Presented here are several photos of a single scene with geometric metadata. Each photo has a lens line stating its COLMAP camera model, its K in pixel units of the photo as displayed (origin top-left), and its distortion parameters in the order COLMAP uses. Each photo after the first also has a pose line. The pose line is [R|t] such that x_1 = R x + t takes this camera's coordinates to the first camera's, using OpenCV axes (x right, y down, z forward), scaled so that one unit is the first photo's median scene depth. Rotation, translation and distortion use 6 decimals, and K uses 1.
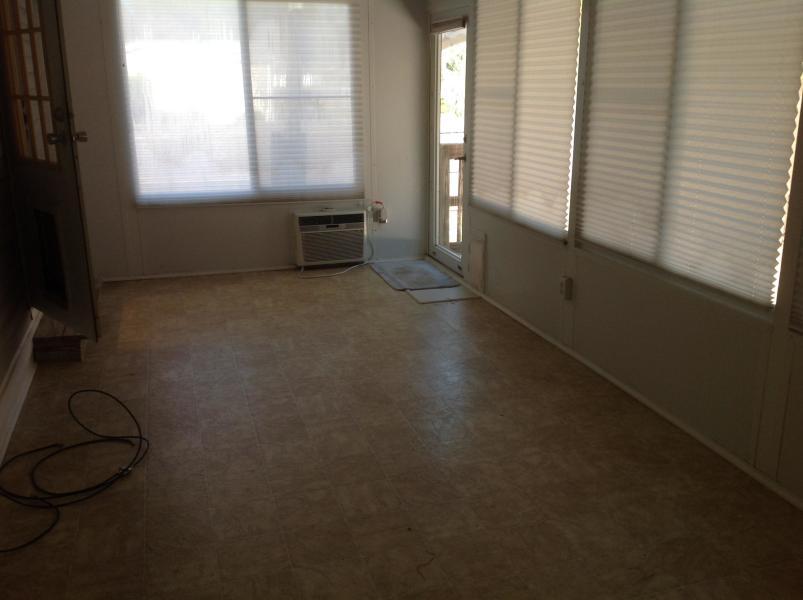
lens RADIAL K [[741.6, 0, 401.5], [0, 741.6, 300.0], [0, 0, 1]] dist [-0.008425, -0.003921]
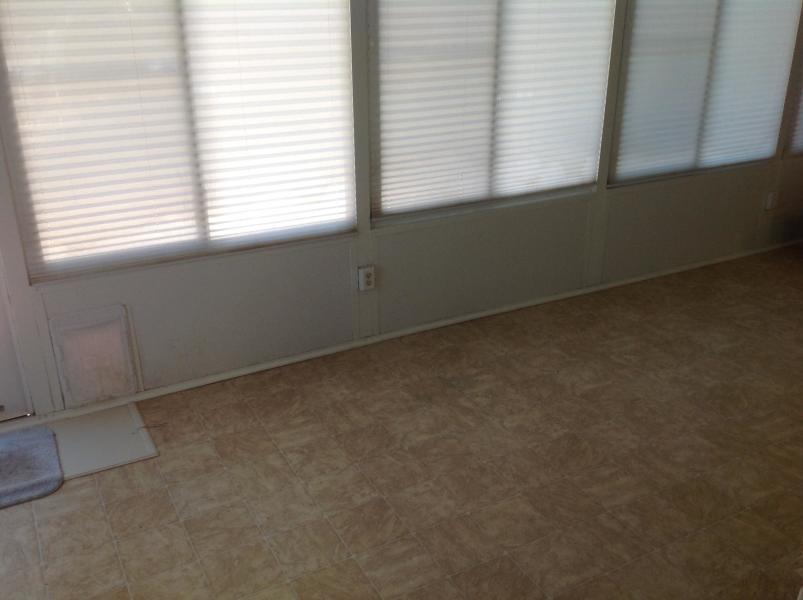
lens RADIAL K [[761.3, 0, 401.5], [0, 761.3, 300.0], [0, 0, 1]] dist [0.148945, -0.287348]
pose [[-0.197424, -0.387478, 0.900491, -0.767724], [0.271437, 0.861050, 0.430017, -0.464367], [-0.941990, 0.329322, -0.064816, 1.269597]]
